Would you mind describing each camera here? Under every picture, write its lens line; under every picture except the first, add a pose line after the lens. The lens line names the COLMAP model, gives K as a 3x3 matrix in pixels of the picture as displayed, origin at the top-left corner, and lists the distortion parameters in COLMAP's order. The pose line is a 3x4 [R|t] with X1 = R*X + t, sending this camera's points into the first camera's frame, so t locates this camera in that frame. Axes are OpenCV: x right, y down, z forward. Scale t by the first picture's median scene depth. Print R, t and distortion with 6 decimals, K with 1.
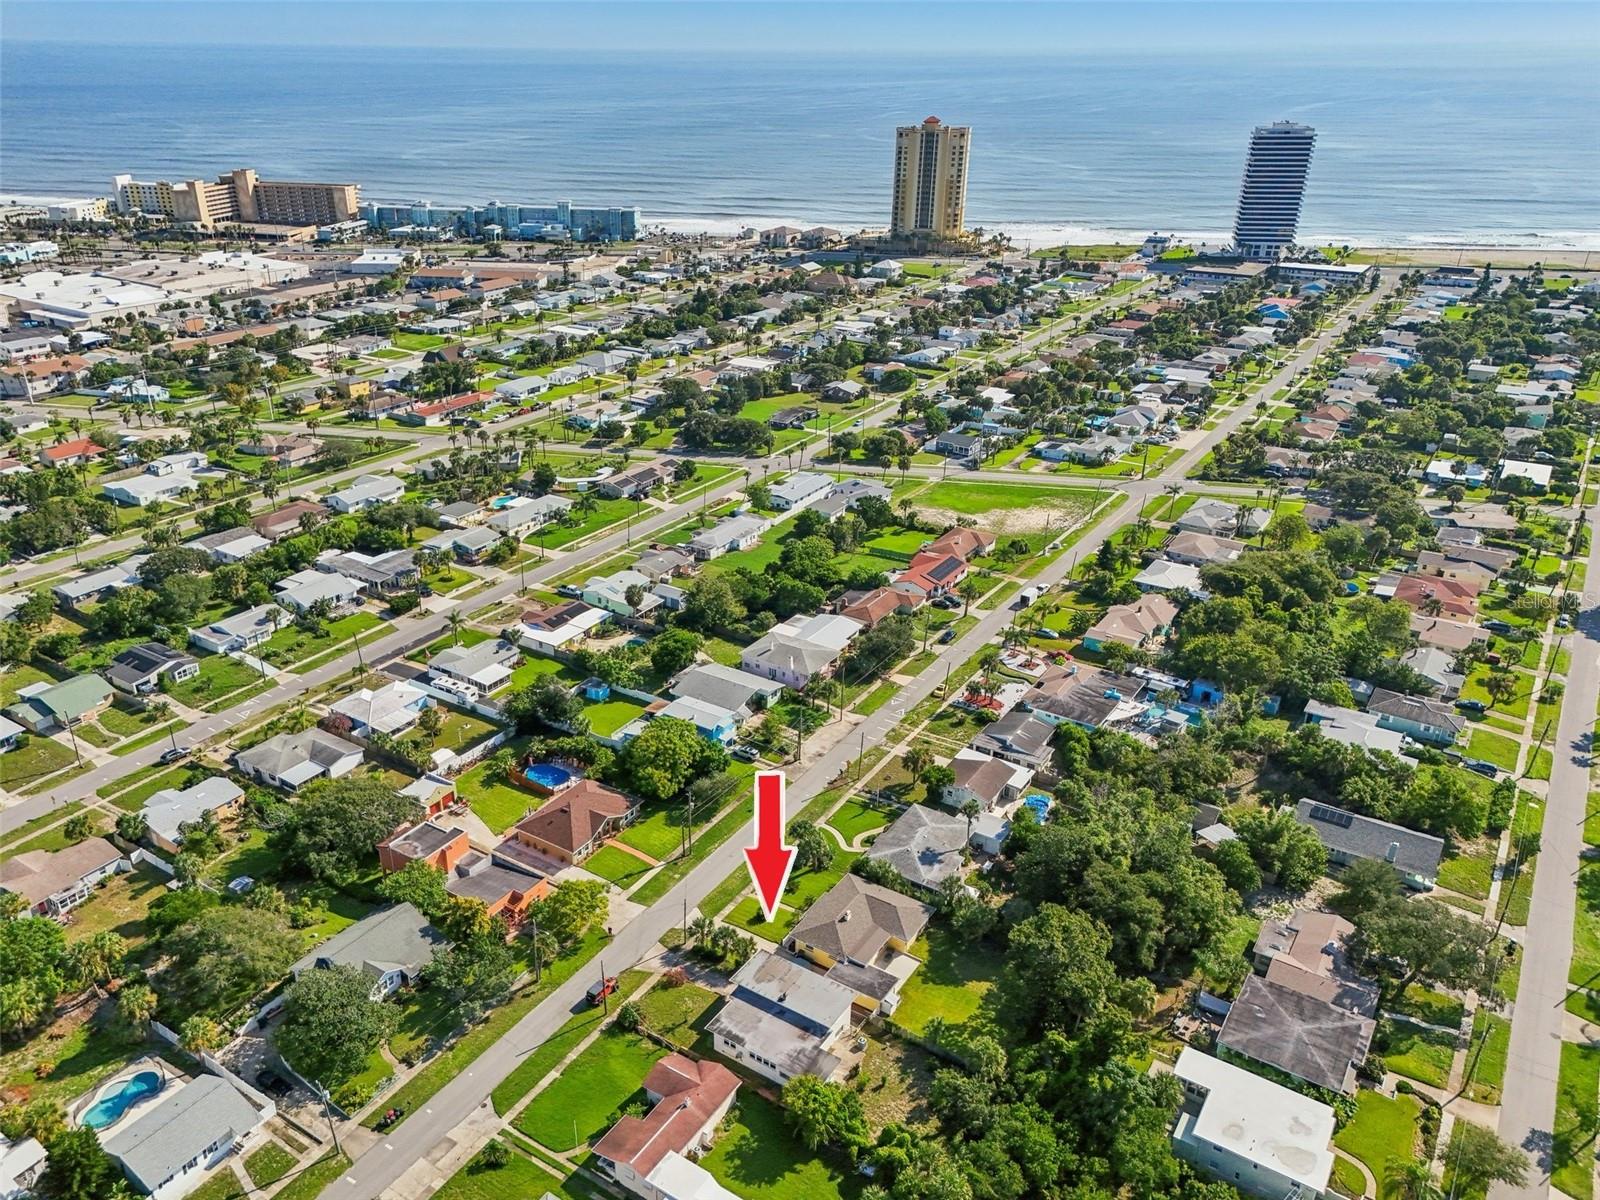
lens RADIAL K [[1098.3, 0, 790.6], [0, 1098.3, 770.4], [0, 0, 1]] dist [0.103371, -0.042858]
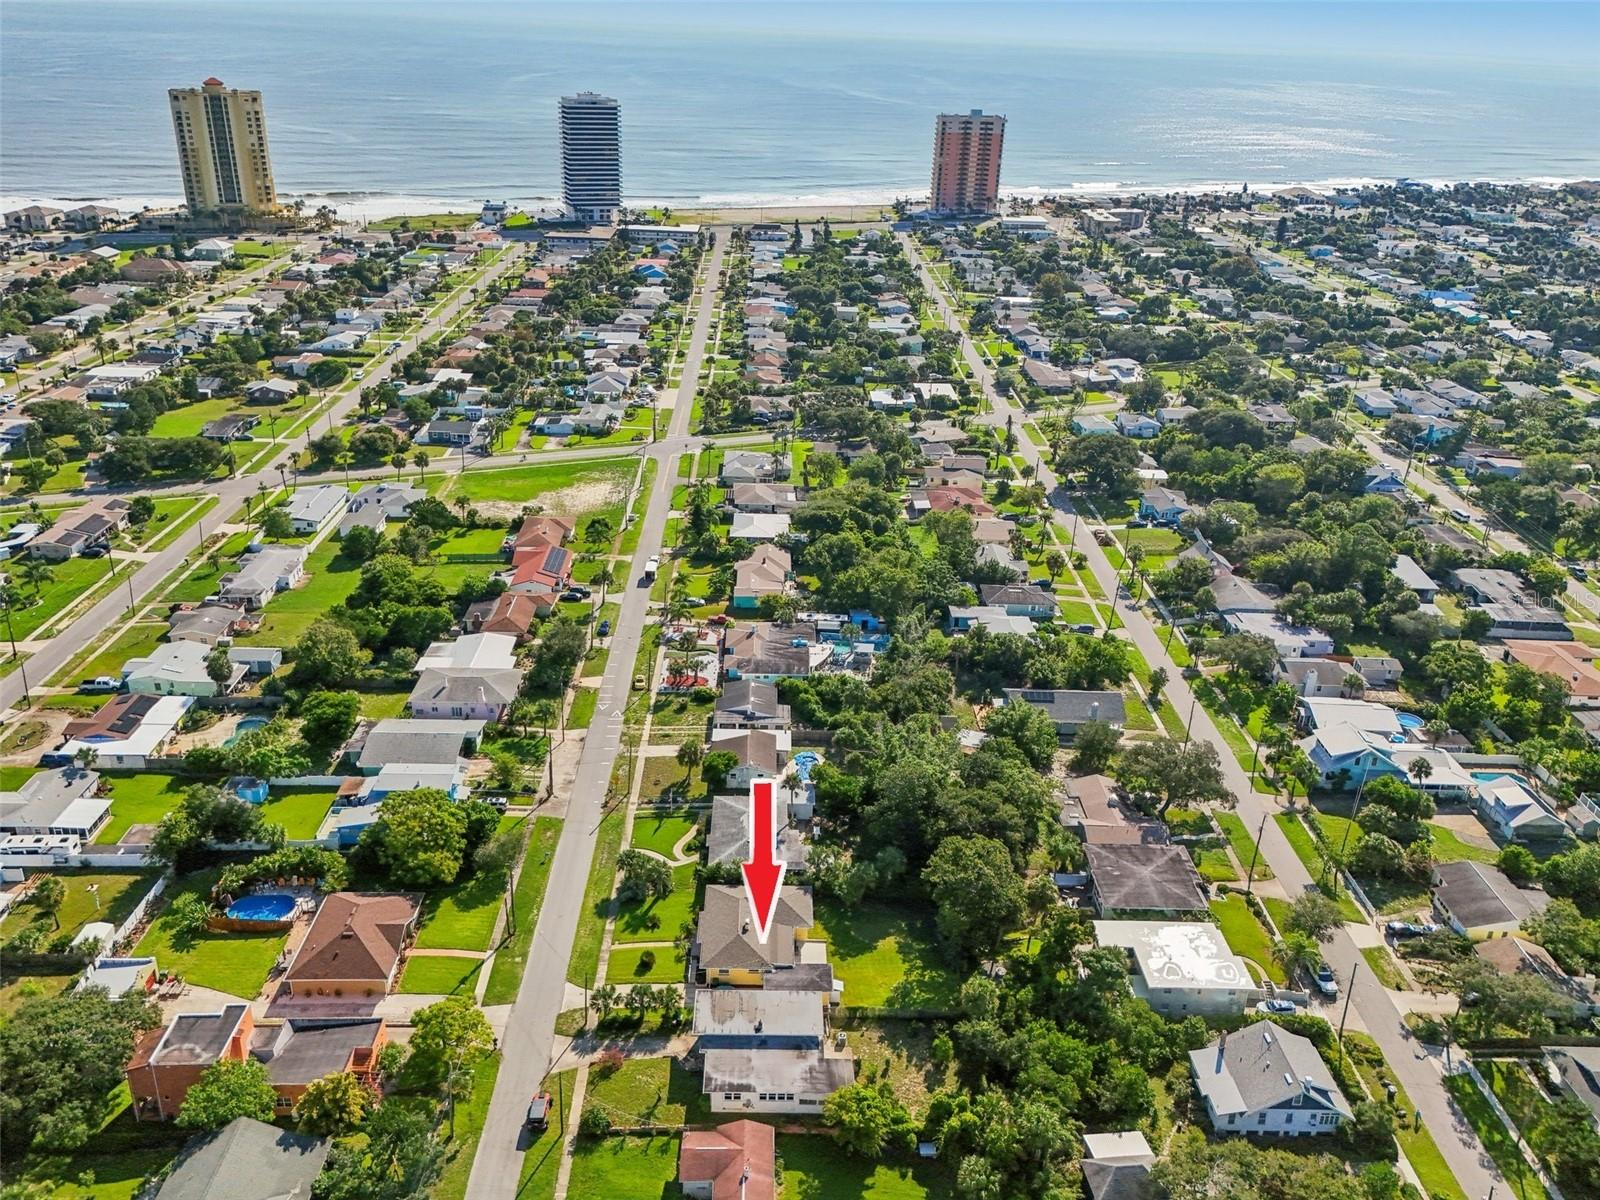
lens RADIAL K [[1171.1, 0, 740.5], [0, 1171.1, 738.8], [0, 0, 1]] dist [0.098897, -0.066768]
pose [[0.830184, -0.273779, 0.485633, -0.234680], [0.283848, 0.957321, 0.054462, -0.044745], [-0.479818, 0.092633, 0.872464, 0.068276]]
